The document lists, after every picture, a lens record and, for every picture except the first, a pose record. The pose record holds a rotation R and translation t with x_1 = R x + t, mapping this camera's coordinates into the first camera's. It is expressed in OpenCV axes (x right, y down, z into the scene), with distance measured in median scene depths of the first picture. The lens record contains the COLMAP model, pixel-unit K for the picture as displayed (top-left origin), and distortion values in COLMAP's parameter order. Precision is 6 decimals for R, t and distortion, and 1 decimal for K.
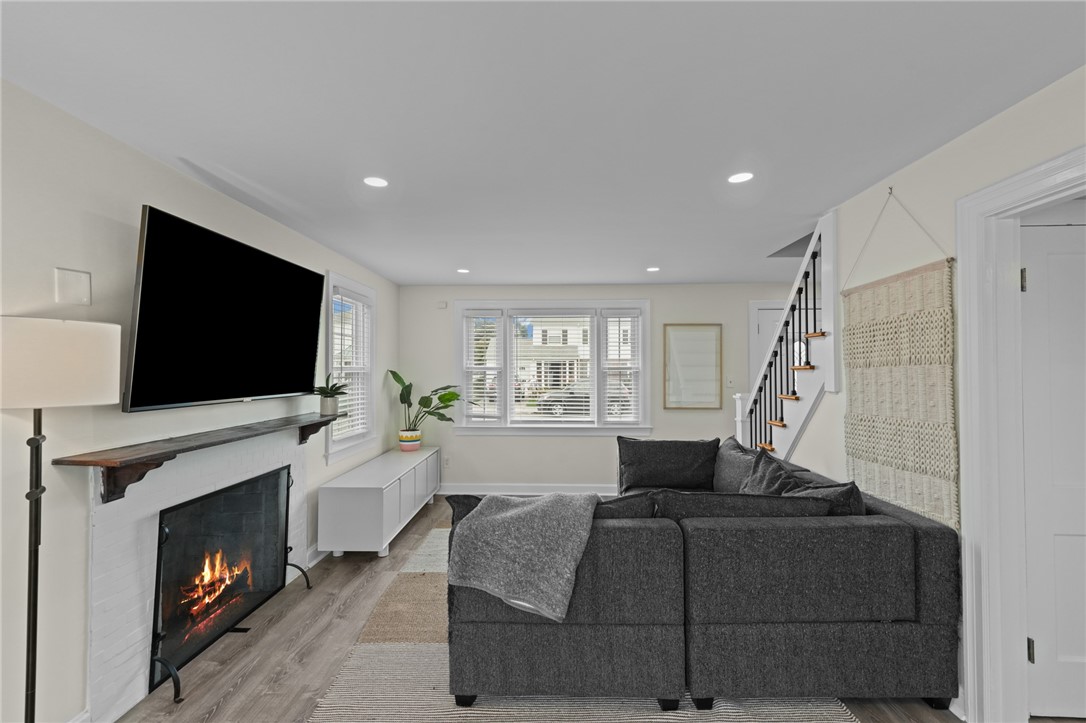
lens RADIAL K [[495.8, 0, 538.5], [0, 495.8, 367.8], [0, 0, 1]] dist [0.001918, 0.000310]
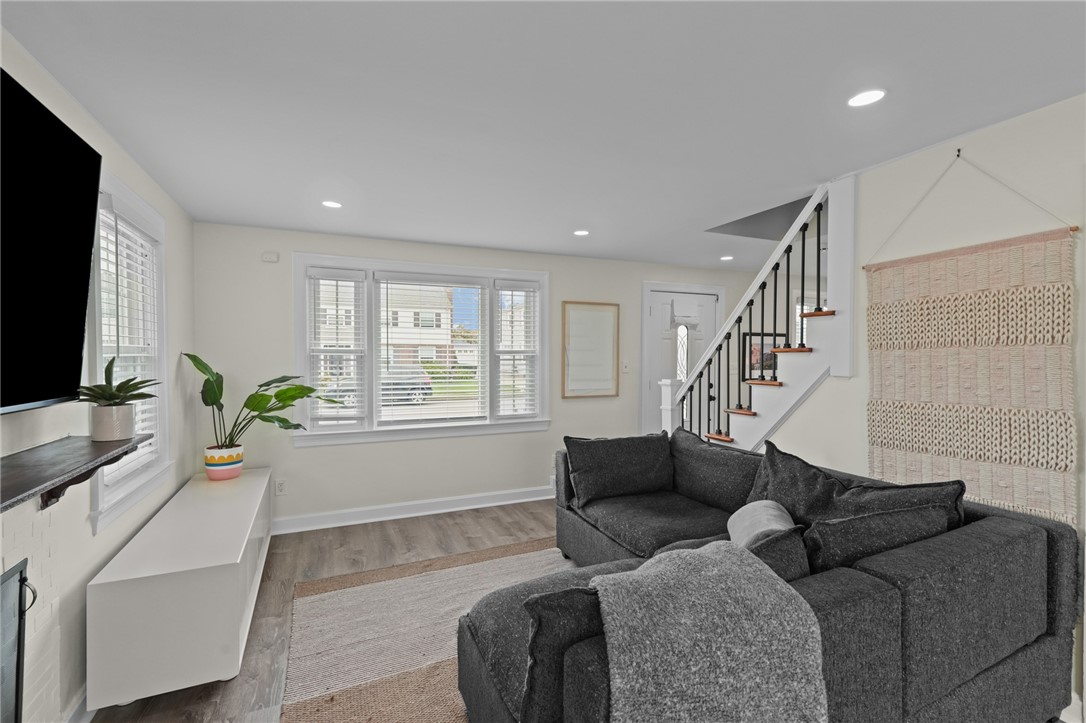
lens RADIAL K [[491.3, 0, 538.2], [0, 491.3, 365.7], [0, 0, 1]] dist [0.003232, 0.000451]
pose [[0.895455, -0.009096, 0.445059, -0.227018], [-0.002059, 0.999696, 0.024574, 0.005460], [-0.445147, -0.022922, 0.895164, 0.318604]]
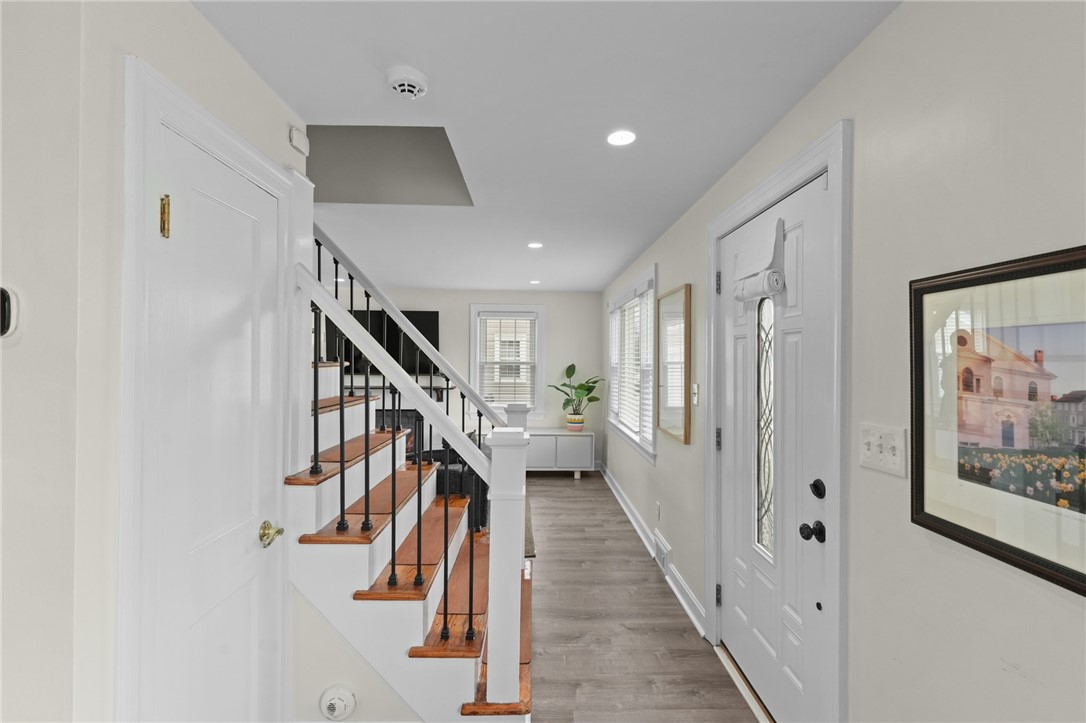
lens RADIAL K [[491.3, 0, 538.2], [0, 491.3, 365.7], [0, 0, 1]] dist [0.003232, 0.000451]
pose [[0.043206, 0.011532, -0.999000, 1.197991], [-0.004463, 0.999926, 0.011349, -0.004373], [0.999056, 0.003968, 0.043254, 1.101087]]
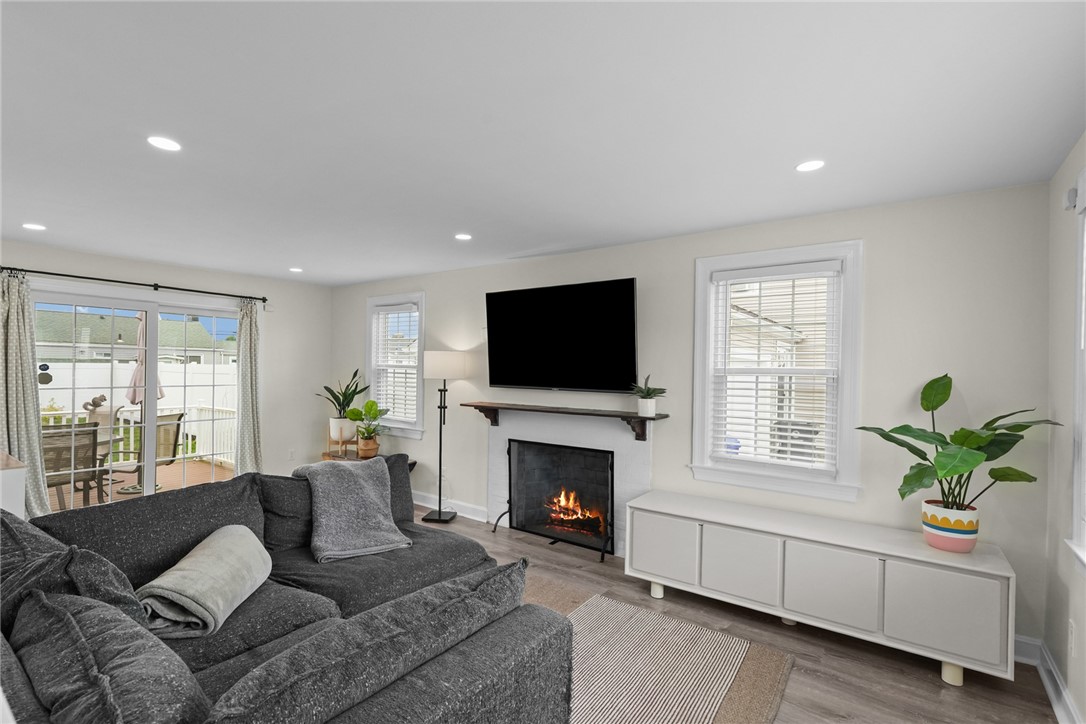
lens RADIAL K [[513.3, 0, 539.4], [0, 513.3, 369.1], [0, 0, 1]] dist [0.001068, 0.000185]
pose [[-0.575084, -0.004571, -0.818081, 0.463036], [-0.008375, 0.999965, 0.000300, 0.003209], [0.818051, 0.007024, -0.575102, 1.234845]]
